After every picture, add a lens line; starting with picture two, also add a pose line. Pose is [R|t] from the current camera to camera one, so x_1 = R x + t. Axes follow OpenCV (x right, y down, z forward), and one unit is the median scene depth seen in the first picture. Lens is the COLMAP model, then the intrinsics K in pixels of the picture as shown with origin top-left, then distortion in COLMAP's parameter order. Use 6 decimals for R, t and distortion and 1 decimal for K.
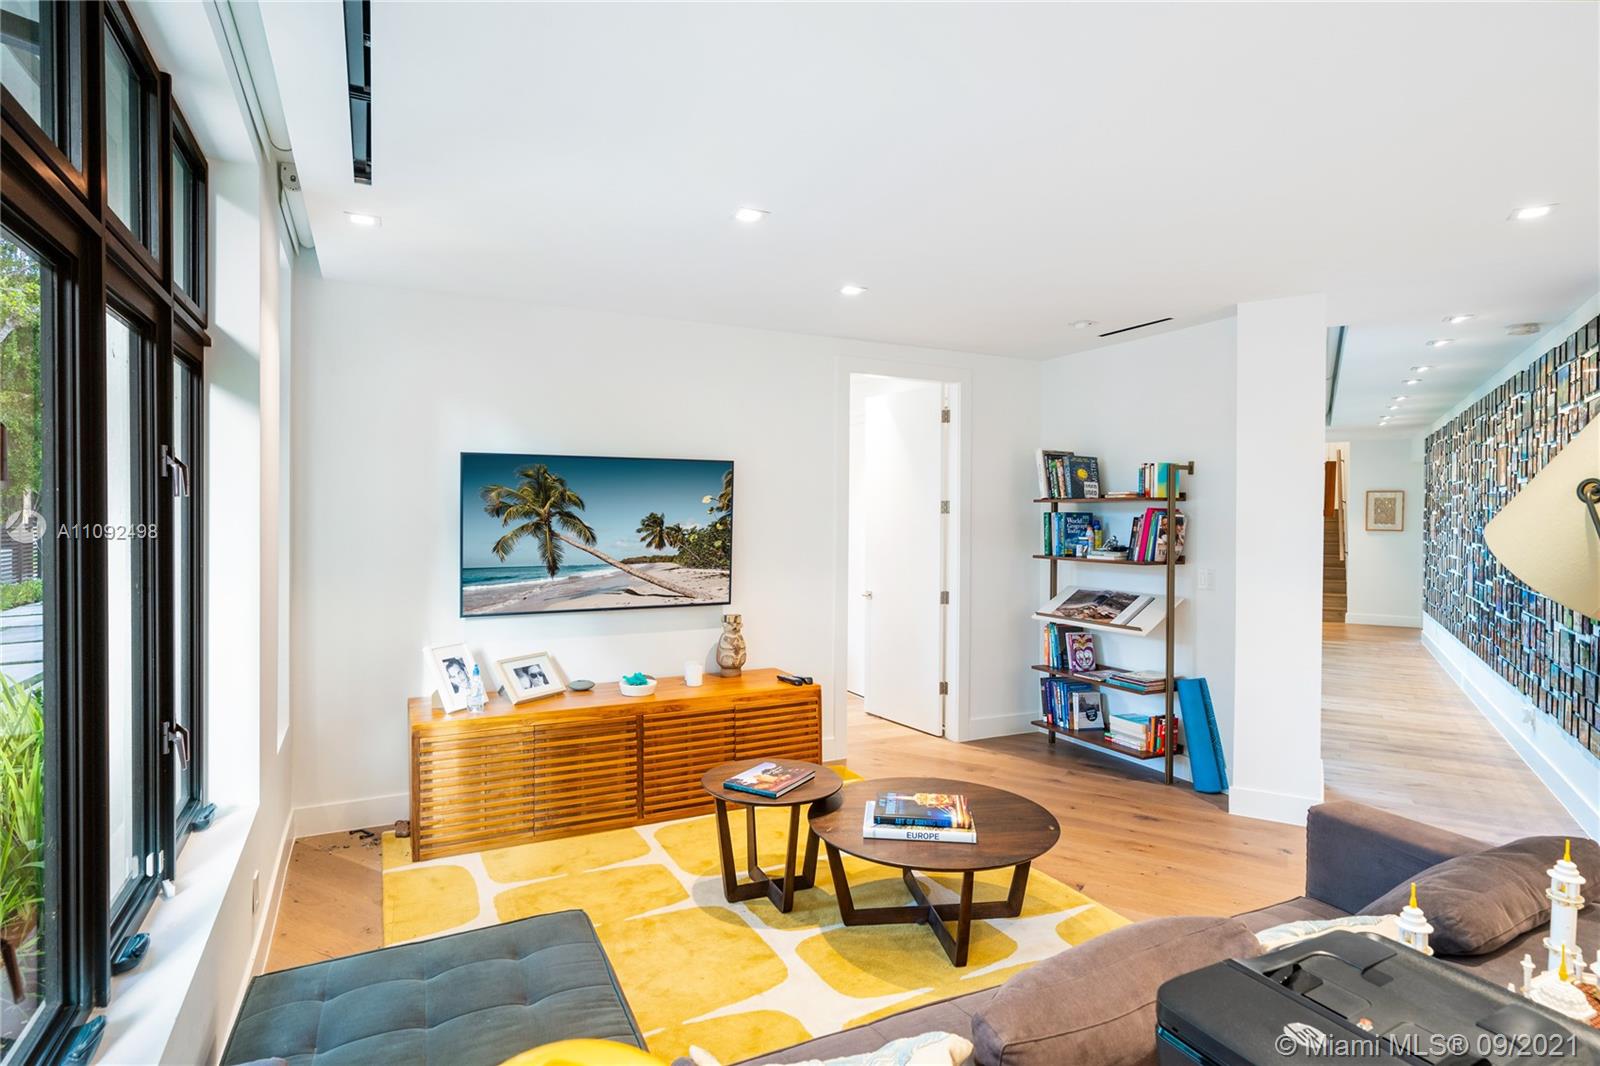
lens RADIAL K [[840.8, 0, 801.1], [0, 840.8, 532.7], [0, 0, 1]] dist [0.004679, -0.003009]
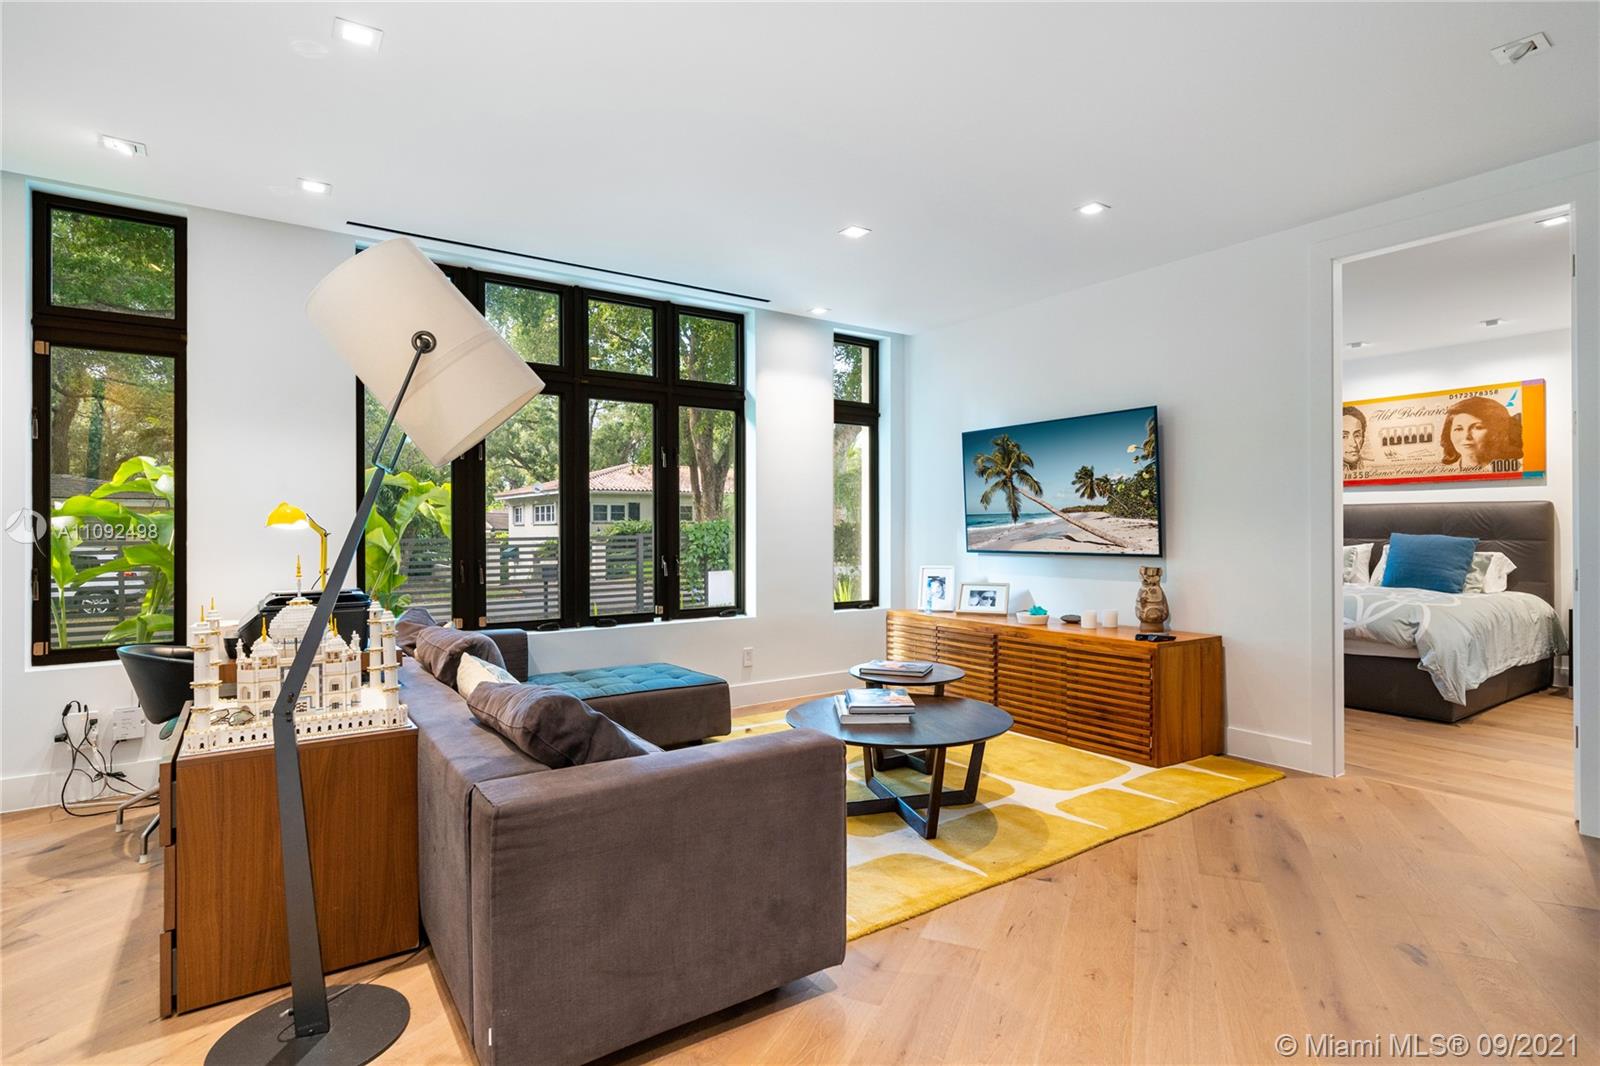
lens RADIAL K [[808.6, 0, 791.2], [0, 808.6, 521.4], [0, 0, 1]] dist [0.006007, -0.002904]
pose [[0.145782, -0.011166, -0.989254, 0.825049], [-0.019149, 0.999717, -0.014106, 0.072219], [0.989131, 0.021000, 0.145527, 0.494918]]
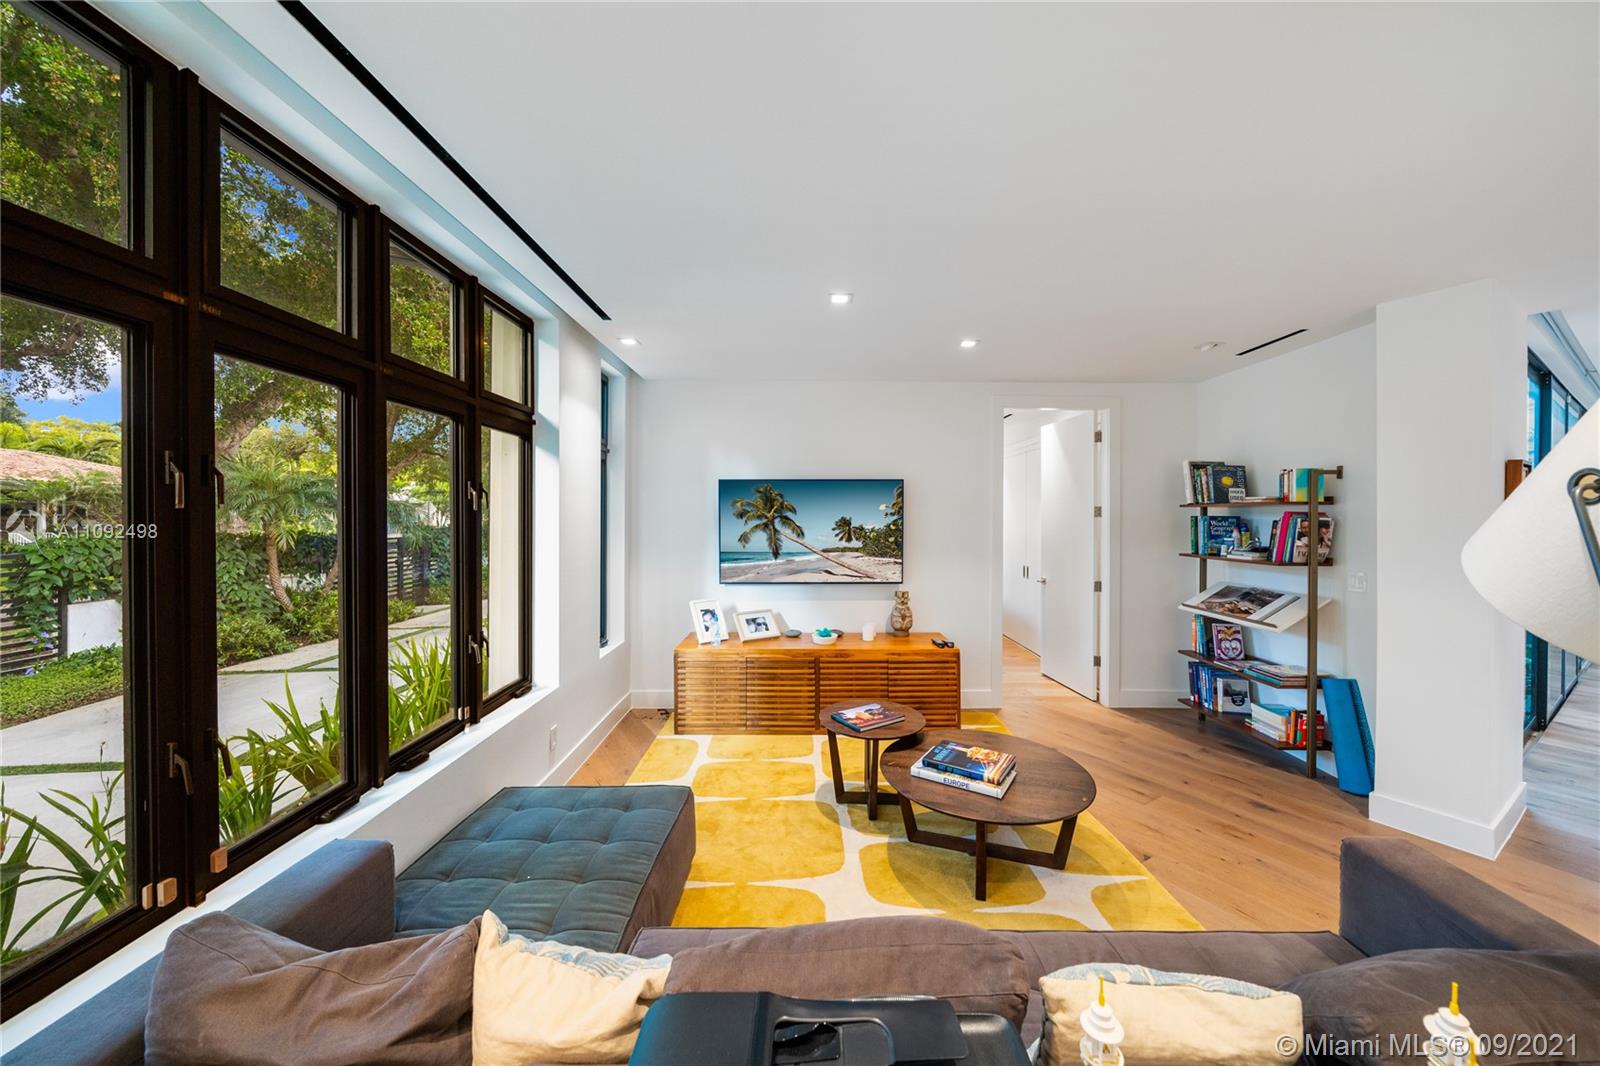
lens RADIAL K [[569.4, 0, 805.2], [0, 569.4, 523.3], [0, 0, 1]] dist [-0.004656, 0.000582]
pose [[0.900110, 0.003701, -0.435646, 0.194015], [-0.008438, 0.999924, -0.008941, -0.003473], [0.435580, 0.011724, 0.900074, 0.103124]]
